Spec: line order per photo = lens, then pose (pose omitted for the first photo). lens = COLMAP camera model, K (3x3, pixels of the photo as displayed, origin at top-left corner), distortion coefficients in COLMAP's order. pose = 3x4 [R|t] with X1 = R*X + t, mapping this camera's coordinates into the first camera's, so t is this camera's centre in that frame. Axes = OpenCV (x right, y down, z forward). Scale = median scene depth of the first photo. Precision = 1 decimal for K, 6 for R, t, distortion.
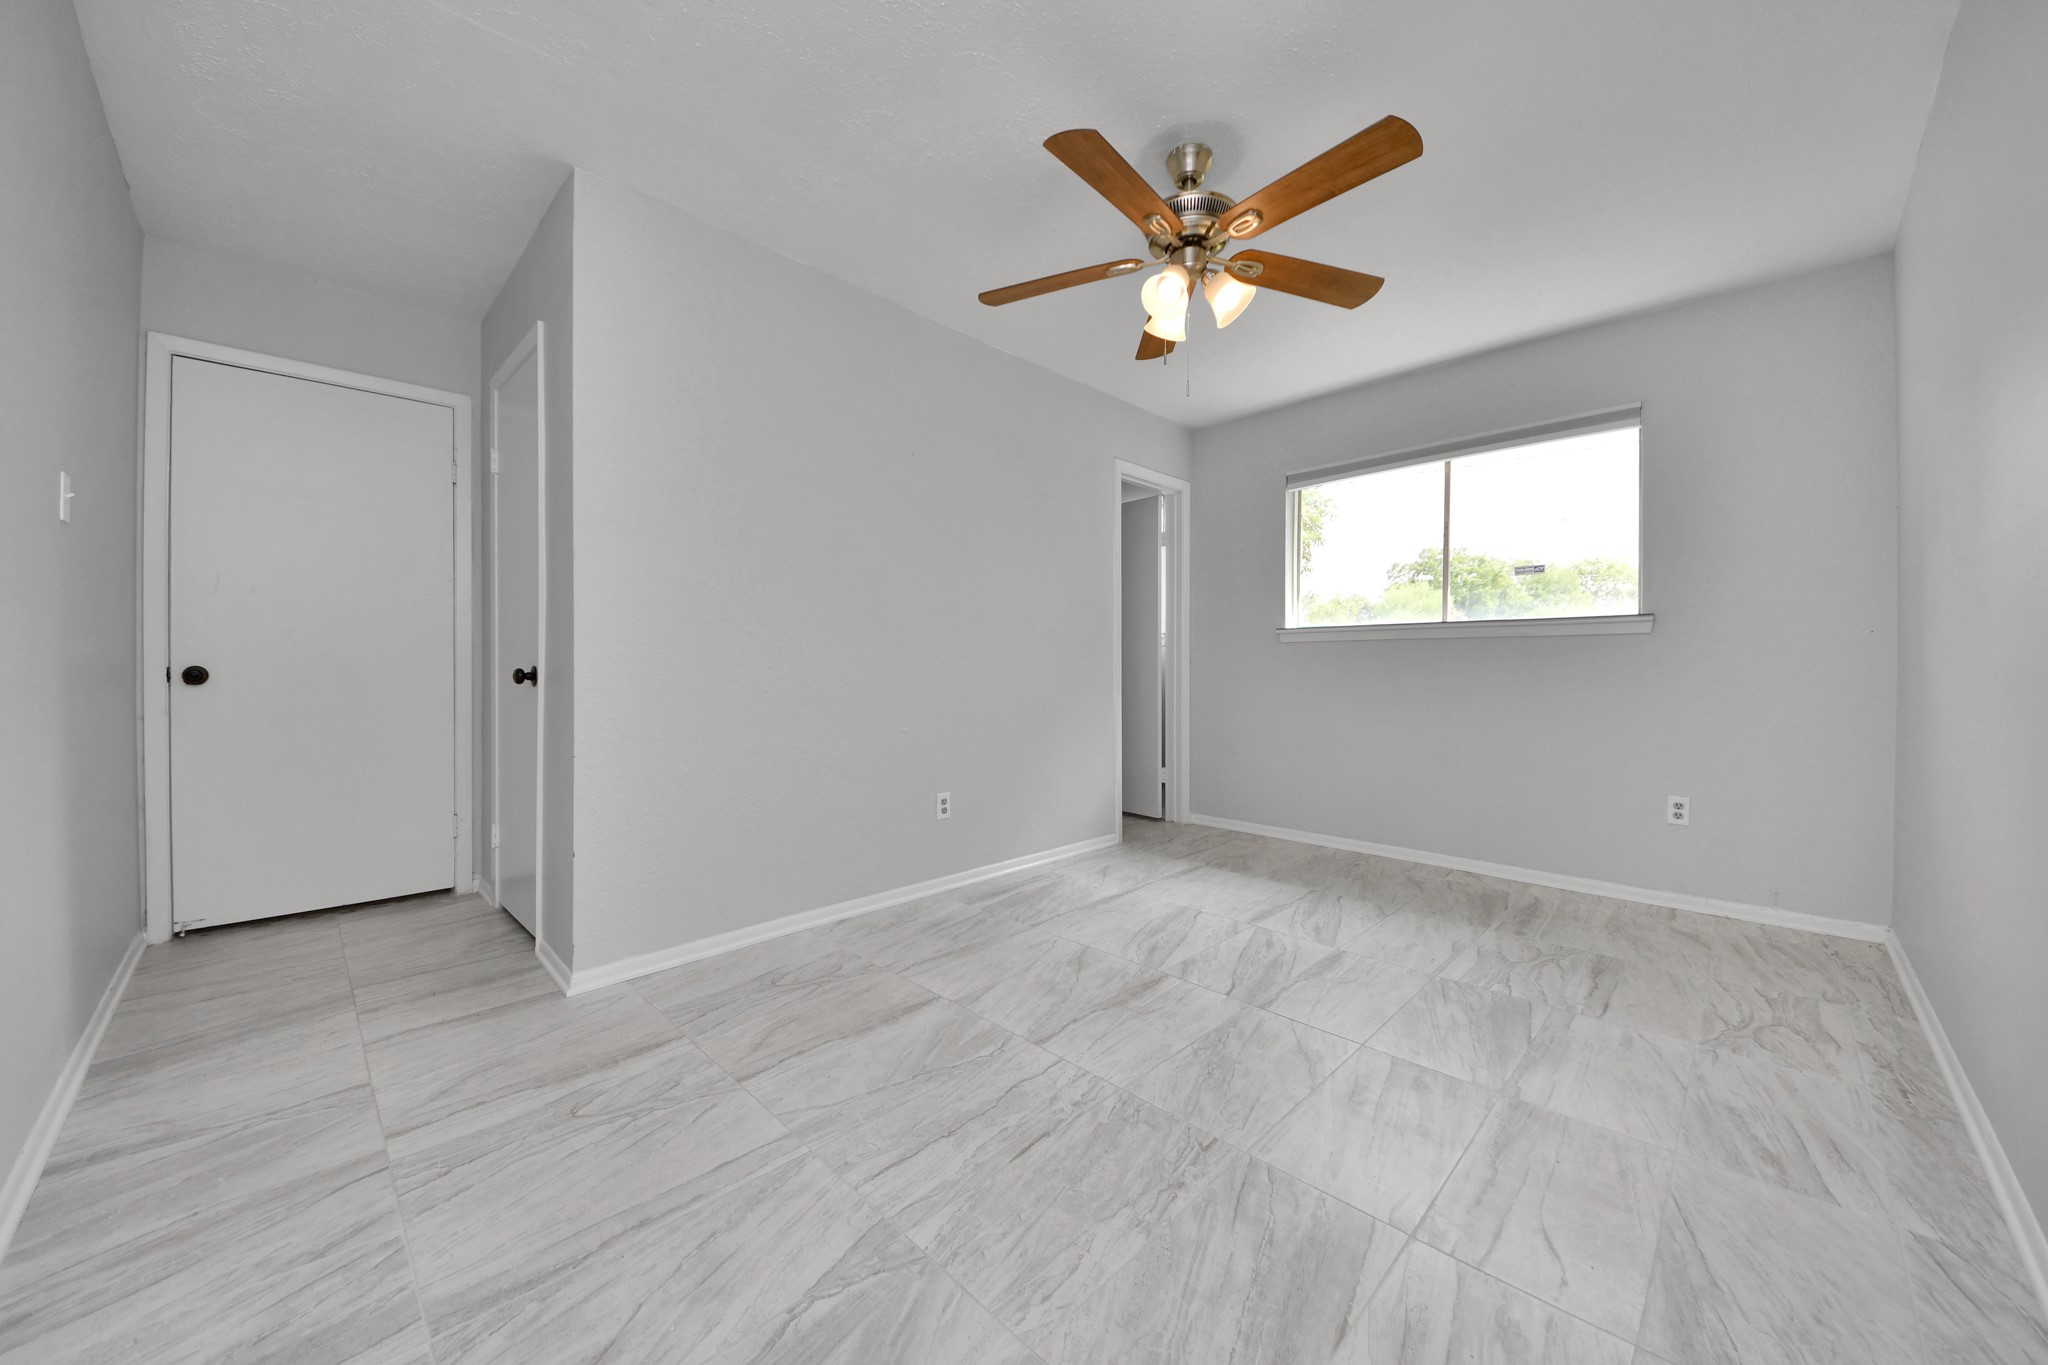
lens RADIAL K [[741.7, 0, 1044.1], [0, 741.7, 673.0], [0, 0, 1]] dist [-0.000221, -0.007930]
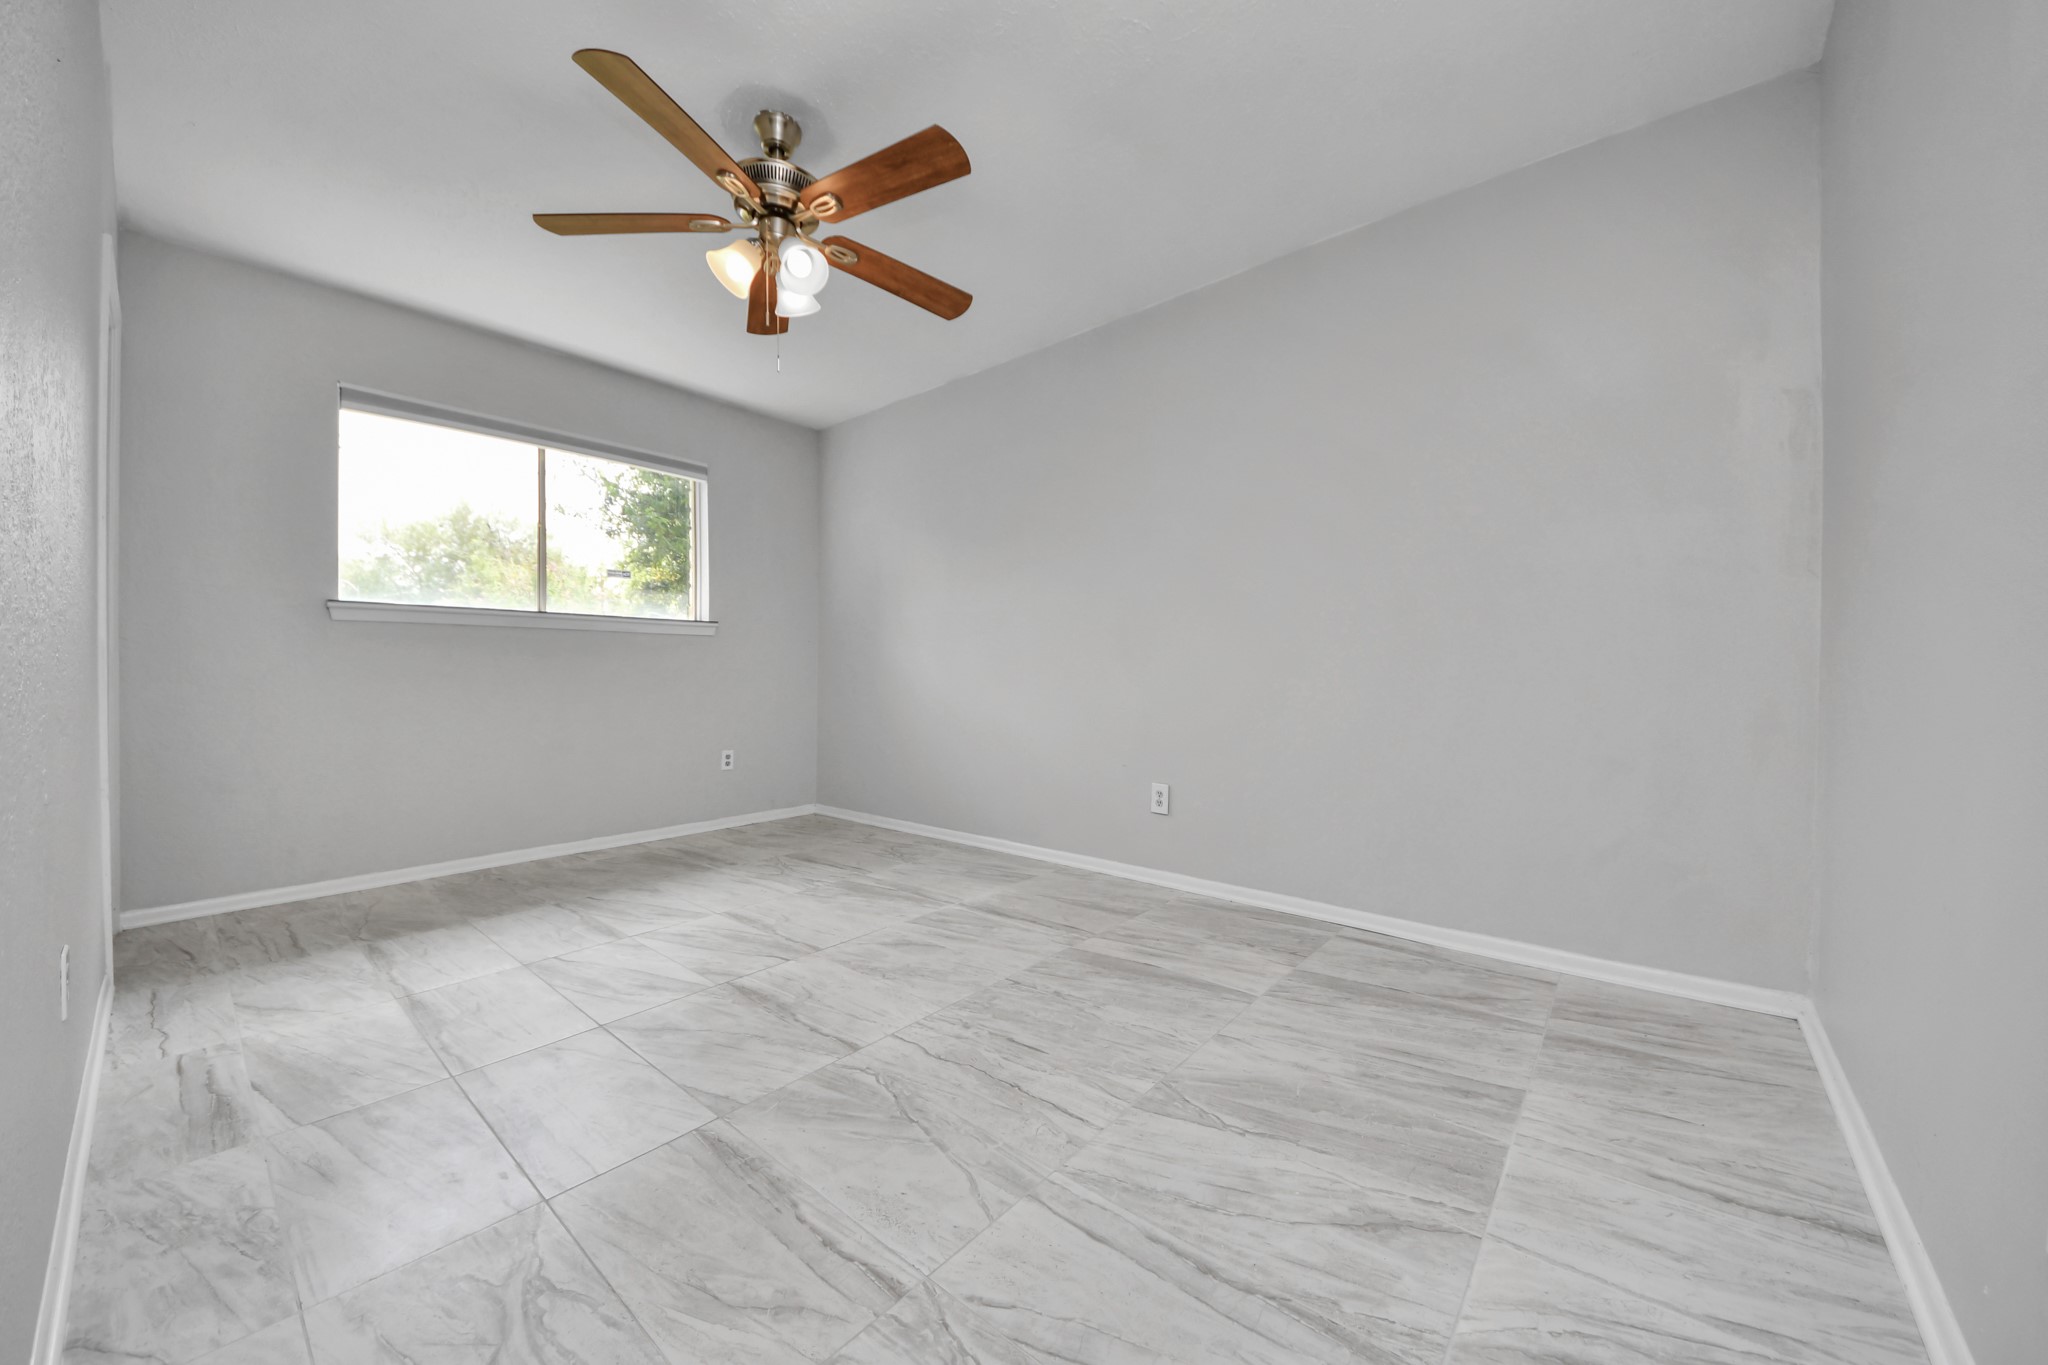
lens RADIAL K [[741.7, 0, 1002.4], [0, 741.7, 686.5], [0, 0, 1]] dist [-0.000221, -0.007930]
pose [[-0.063132, -0.020654, 0.997791, -0.819451], [0.013895, 0.999671, 0.021572, 0.029793], [-0.997908, 0.015226, -0.062825, 0.767565]]
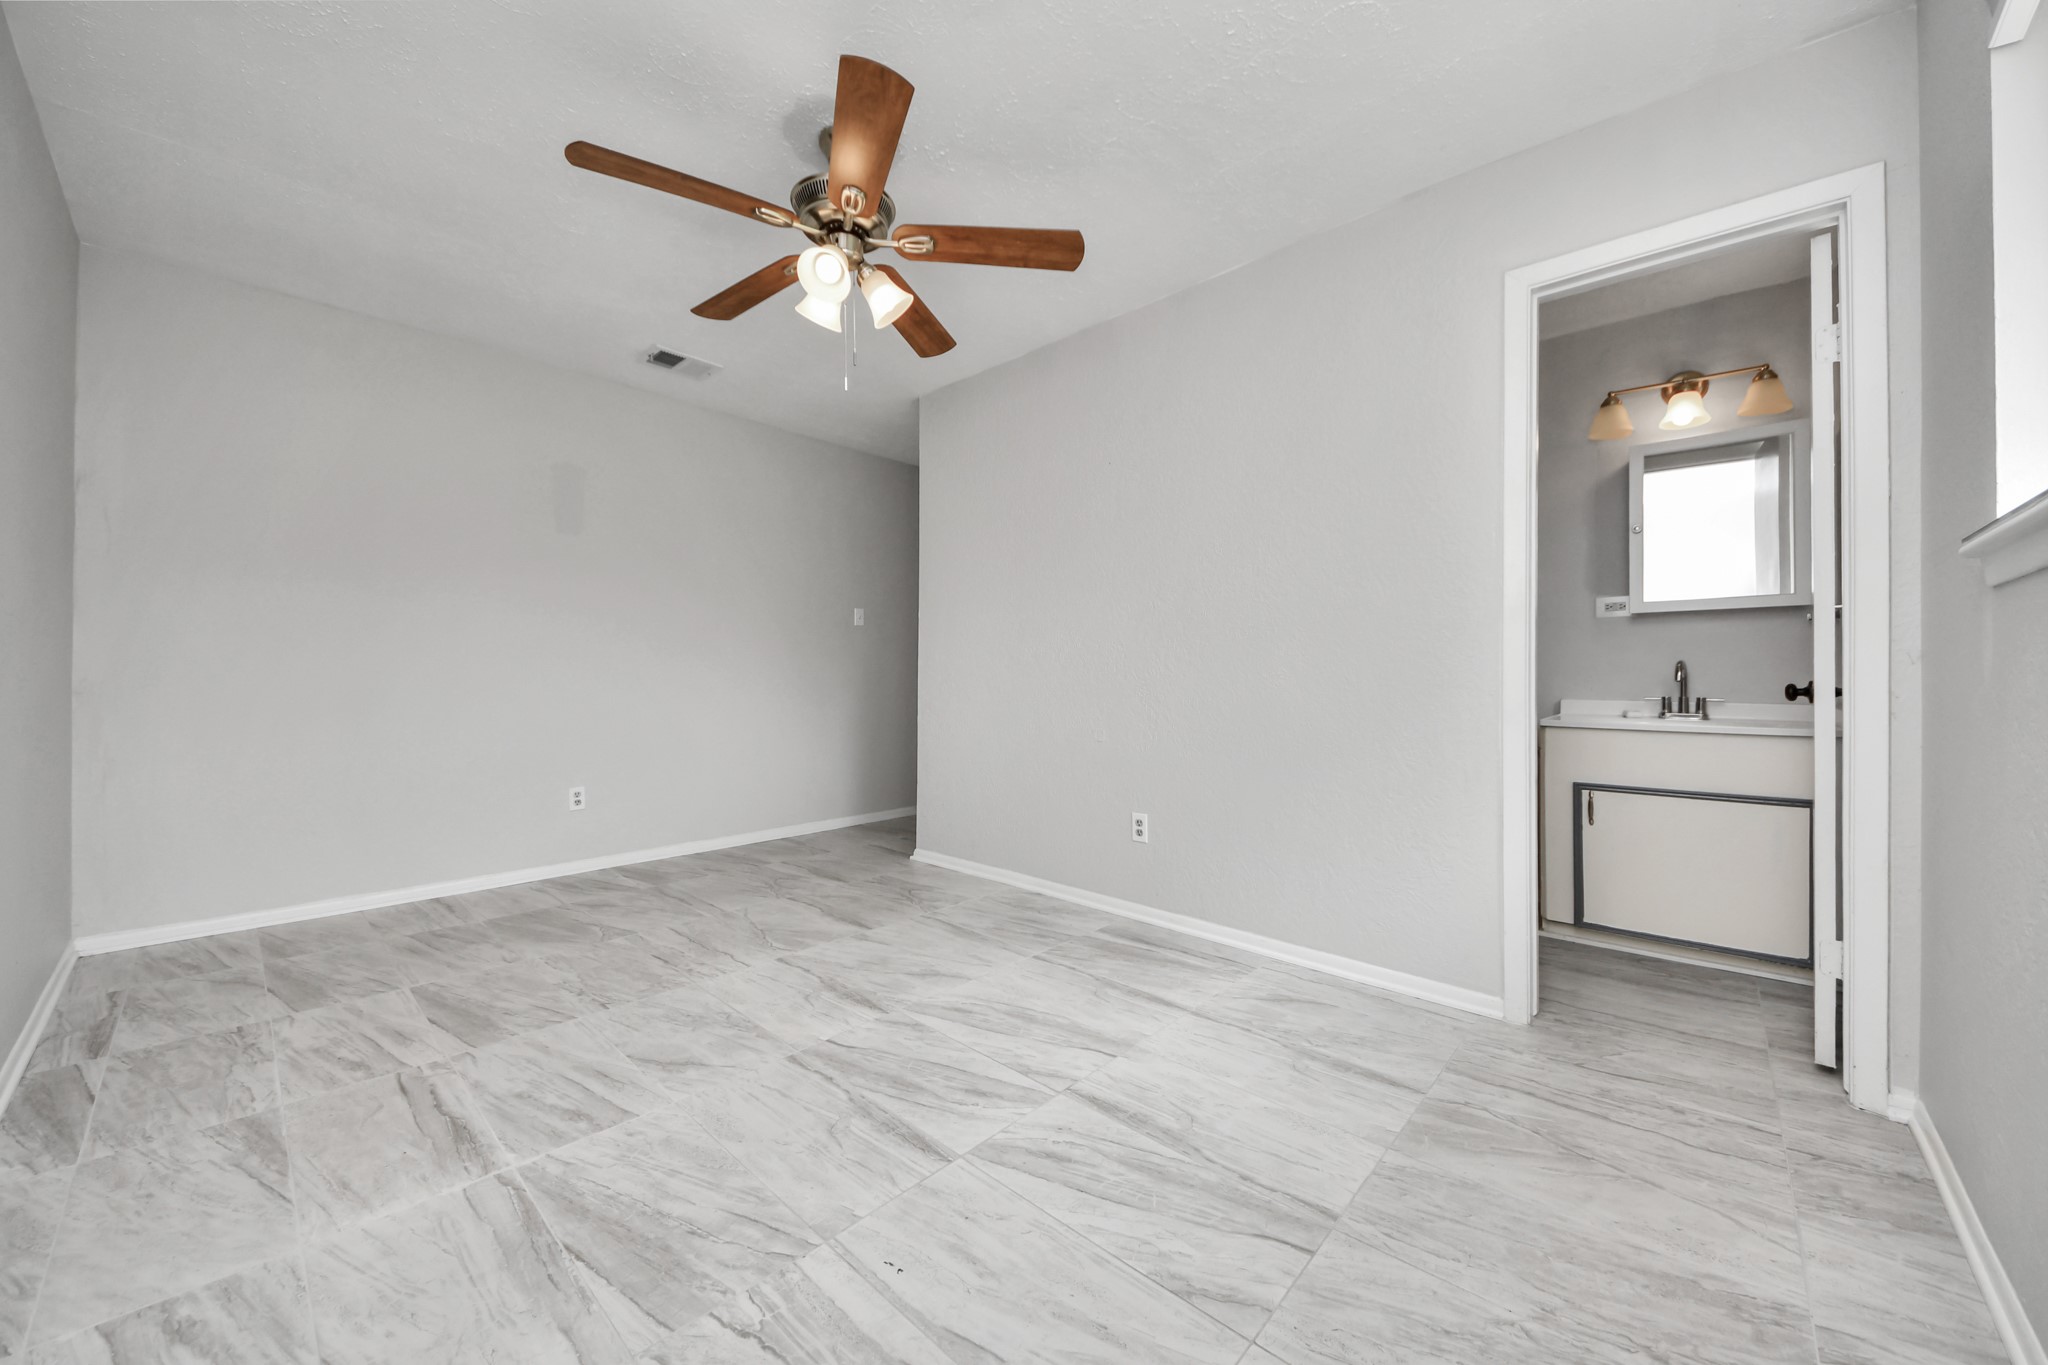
lens RADIAL K [[741.7, 0, 995.8], [0, 741.7, 656.0], [0, 0, 1]] dist [-0.000221, -0.007930]
pose [[0.012800, -0.027816, -0.999531, 1.163127], [-0.015770, 0.999483, -0.028016, -0.003839], [0.999794, 0.016122, 0.012355, 1.198000]]
